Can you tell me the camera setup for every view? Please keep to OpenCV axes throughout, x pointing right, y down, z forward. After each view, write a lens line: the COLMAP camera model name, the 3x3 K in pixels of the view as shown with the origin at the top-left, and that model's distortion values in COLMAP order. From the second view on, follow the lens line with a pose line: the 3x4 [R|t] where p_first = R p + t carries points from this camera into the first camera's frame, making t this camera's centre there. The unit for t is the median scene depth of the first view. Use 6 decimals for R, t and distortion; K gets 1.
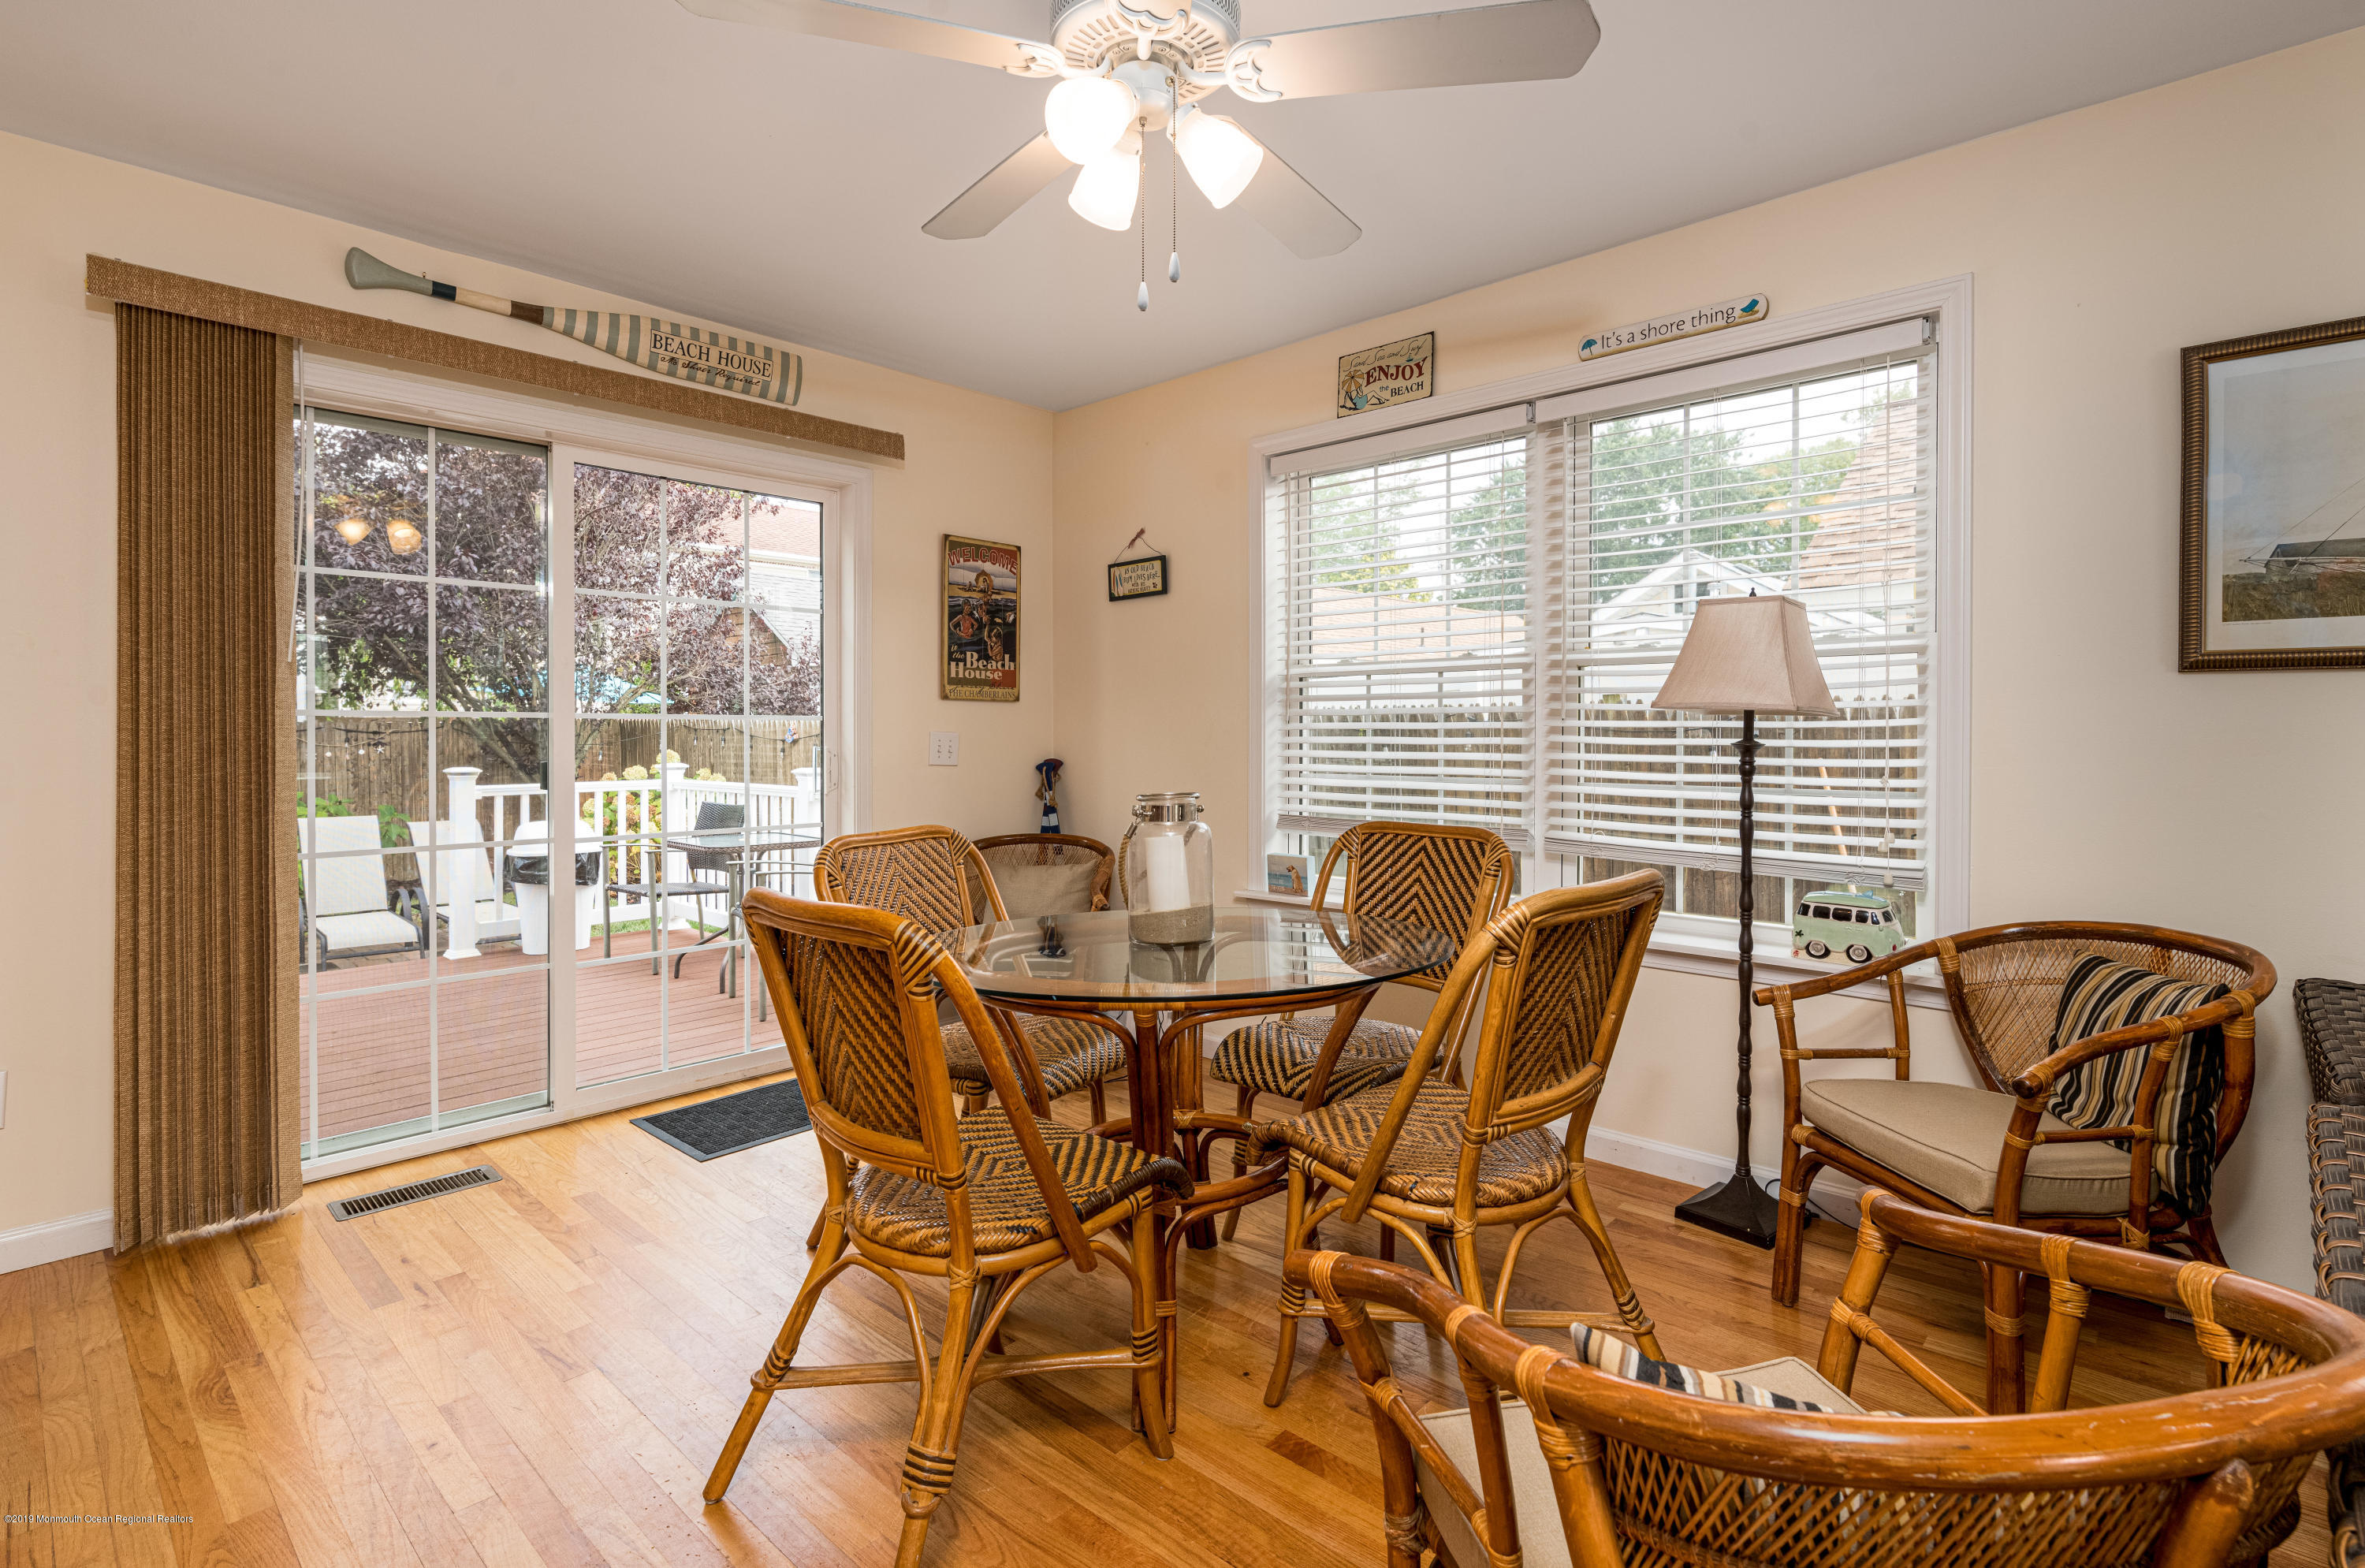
lens RADIAL K [[1081.4, 0, 1193.5], [0, 1081.4, 739.0], [0, 0, 1]] dist [-0.000818, 0.000069]
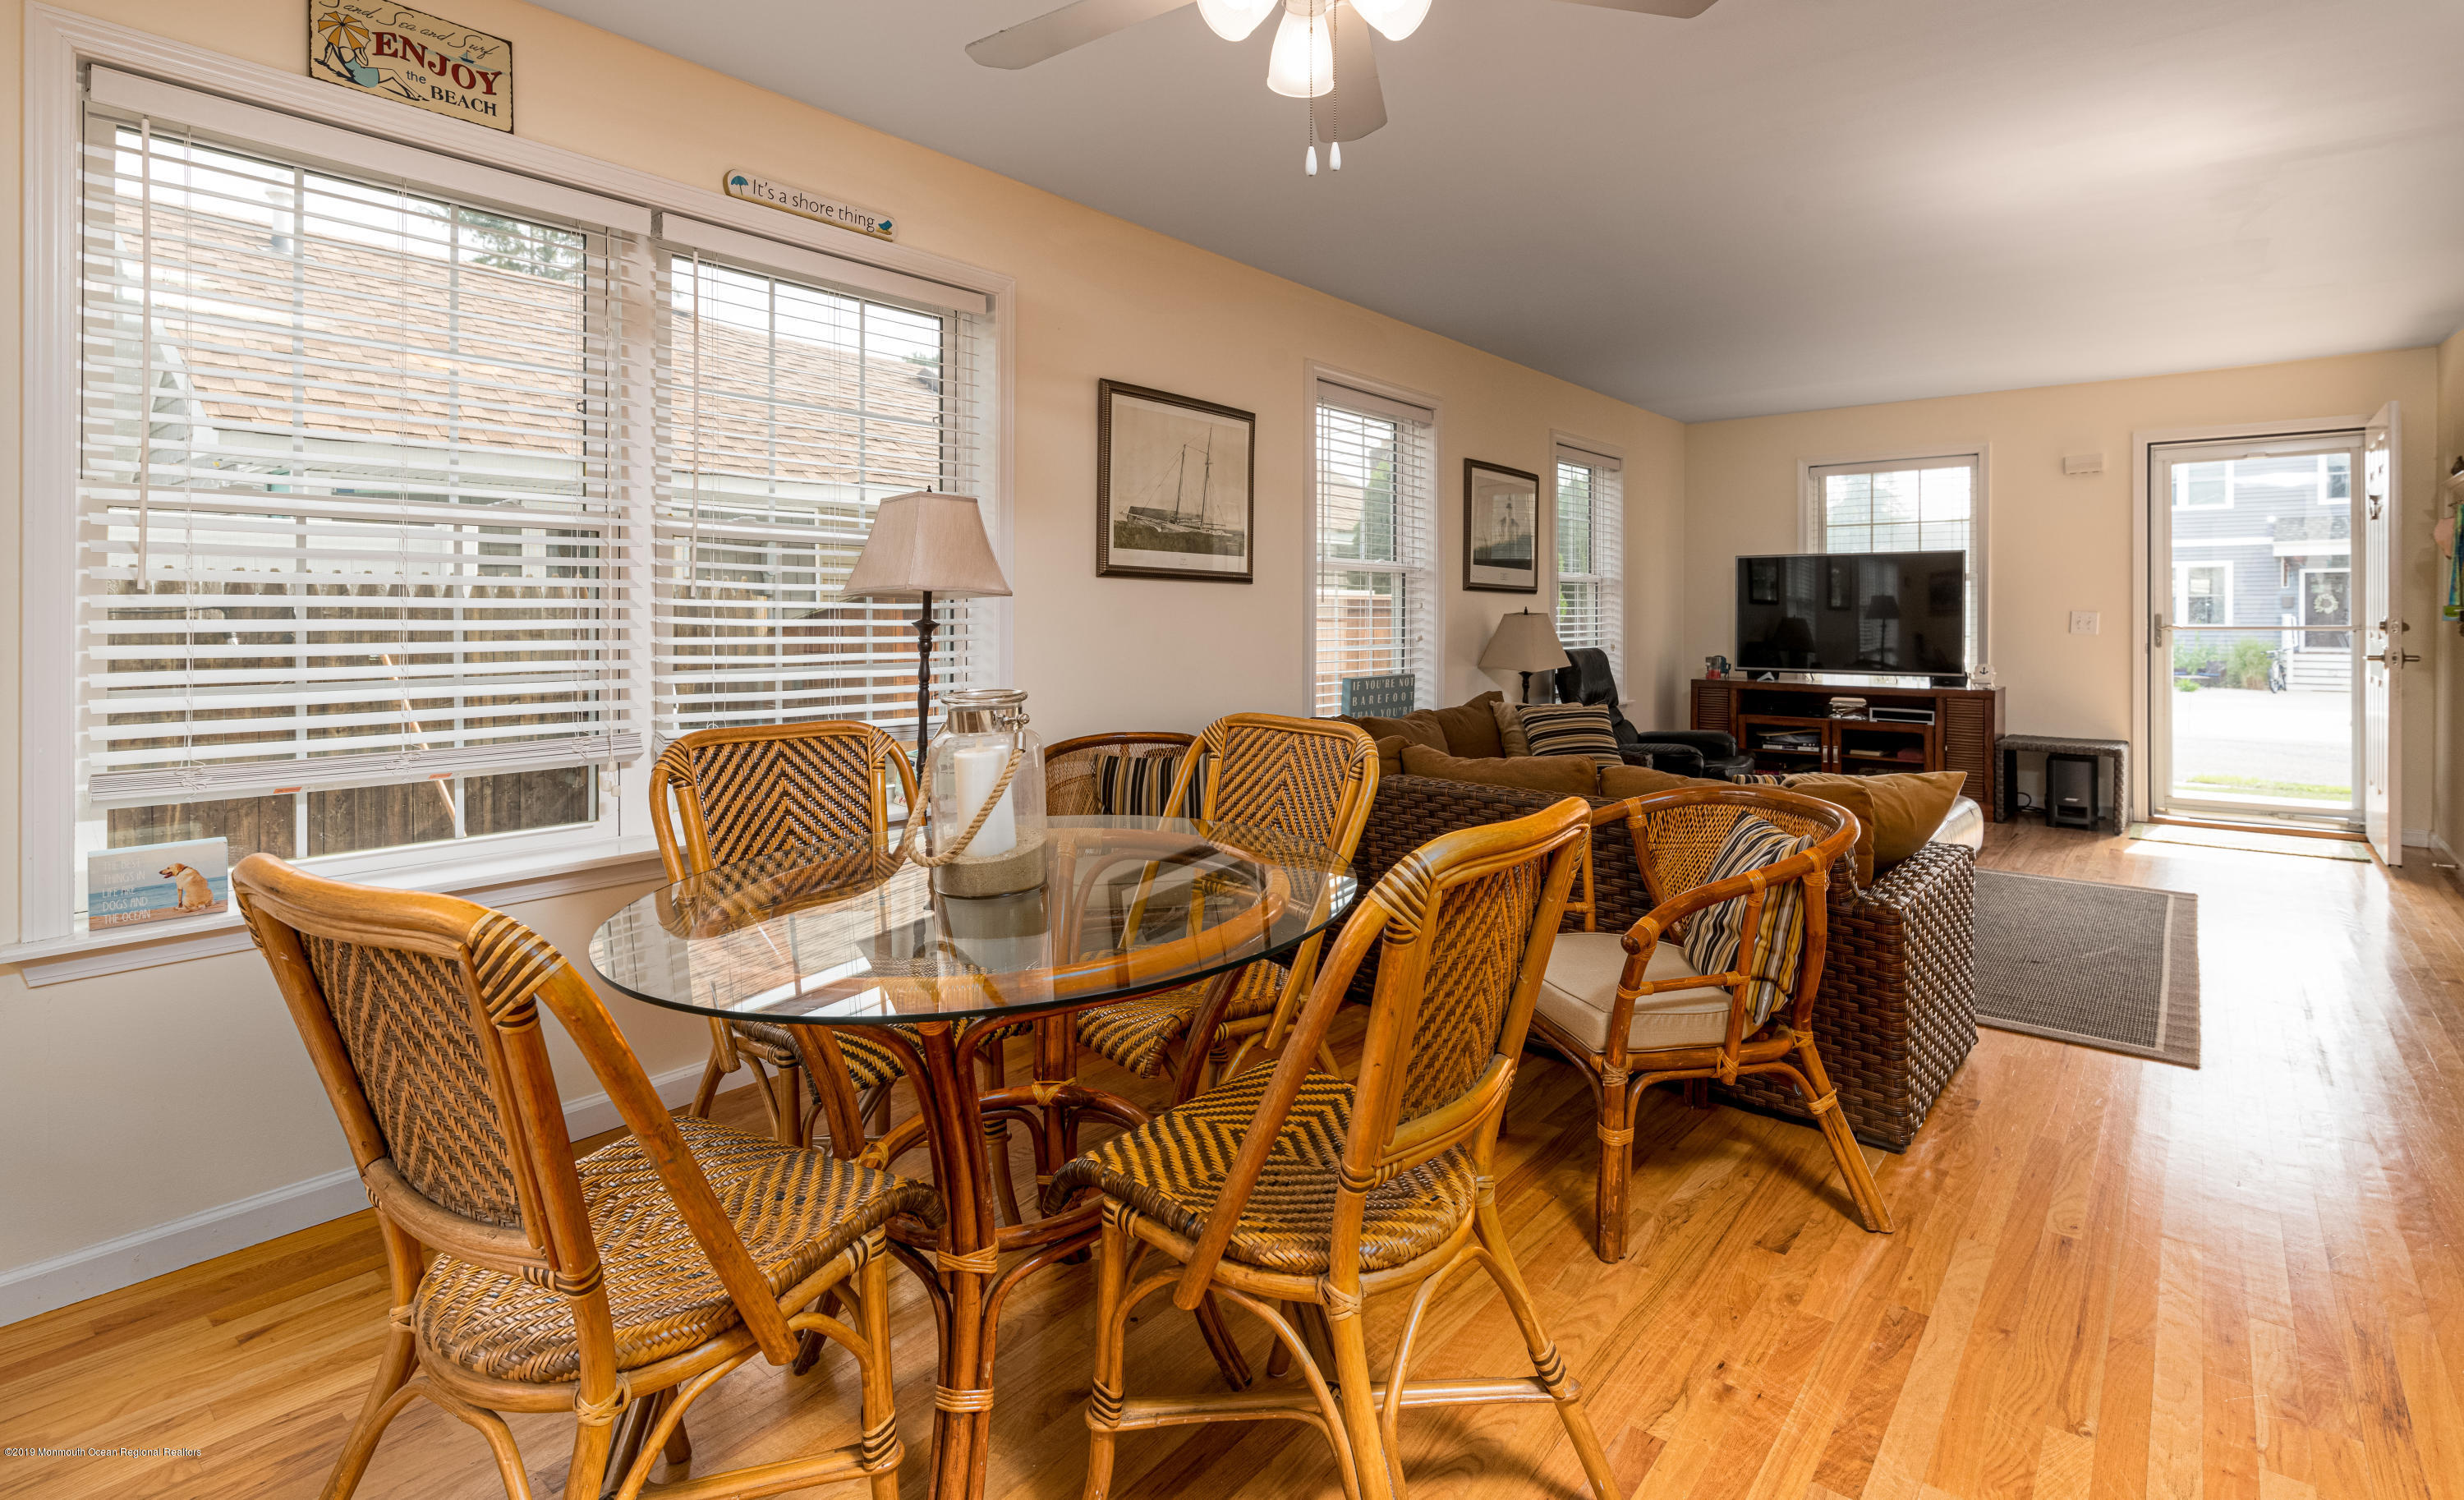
lens RADIAL K [[1235.2, 0, 1235.9], [0, 1235.2, 611.2], [0, 0, 1]] dist [0.001822, -0.000310]
pose [[-0.063293, 0.002681, 0.997991, -0.747808], [0.005011, 0.999985, -0.002369, -0.003835], [-0.997982, 0.004851, -0.063306, 0.716347]]
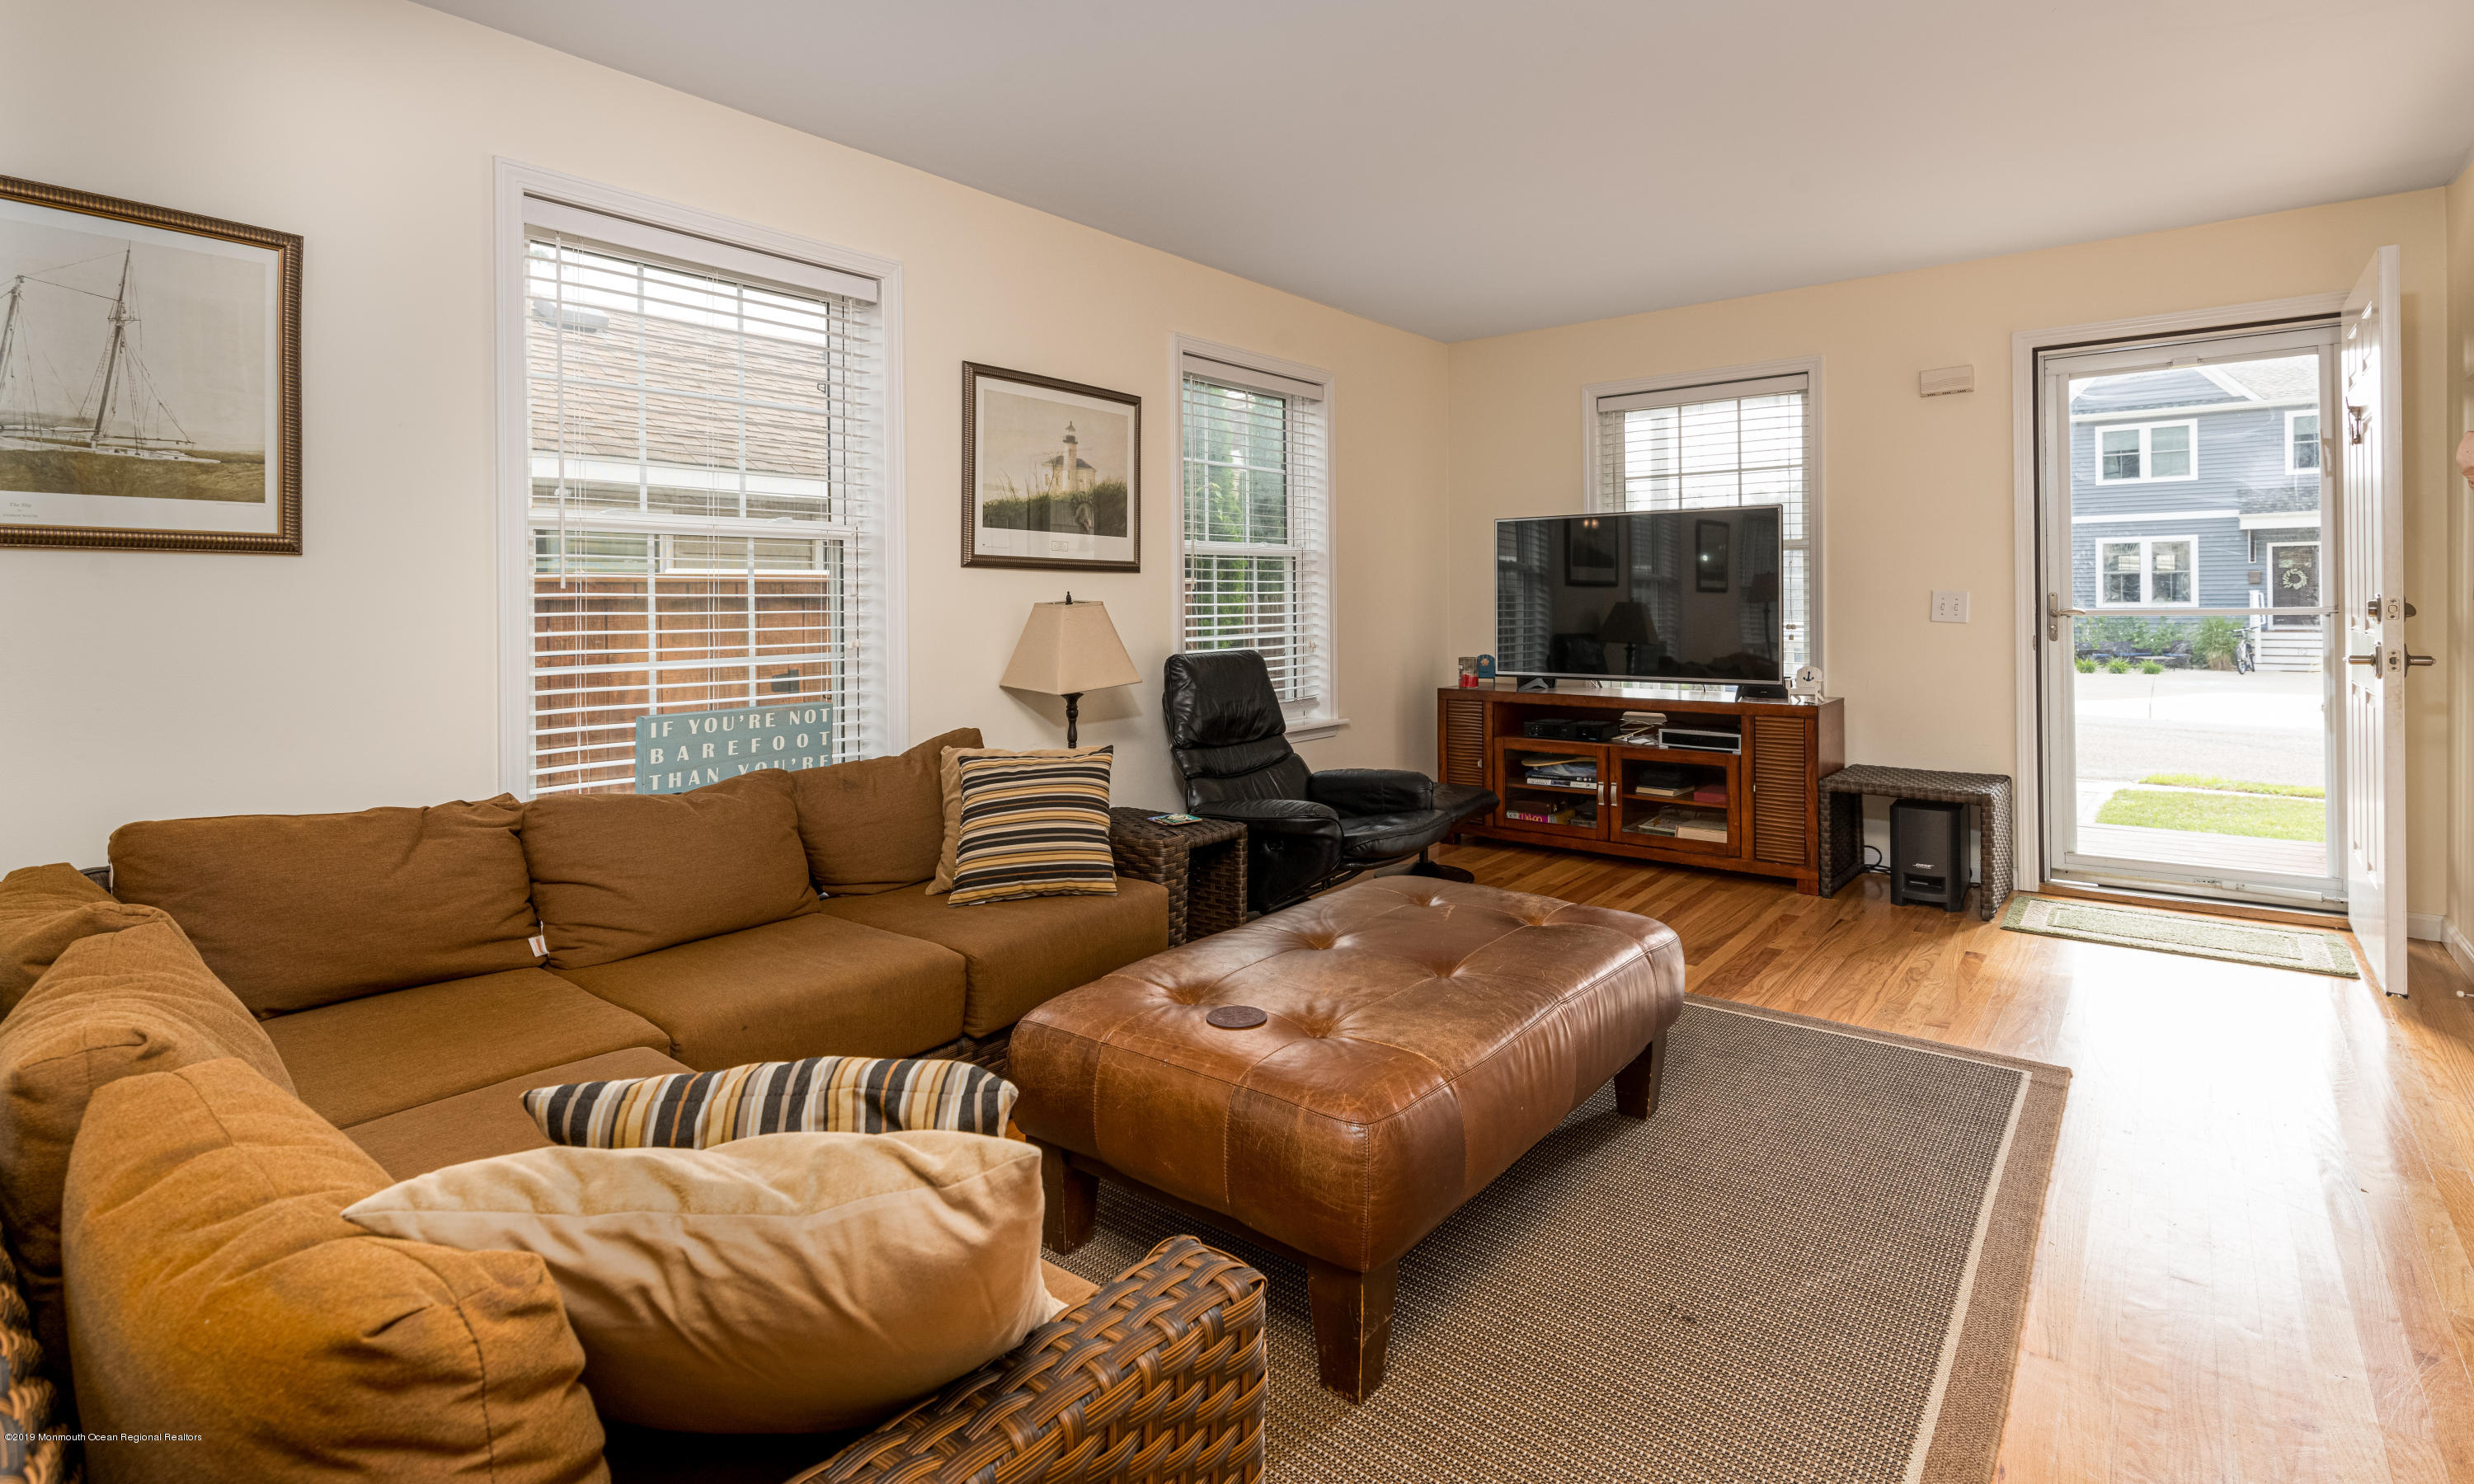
lens RADIAL K [[1214.8, 0, 1262.0], [0, 1214.8, 595.8], [0, 0, 1]] dist [0.000182, 0.000552]
pose [[-0.080894, 0.005179, 0.996709, -0.606330], [0.015430, 0.999873, -0.003943, -0.003349], [-0.996603, 0.015060, -0.080963, 0.572236]]
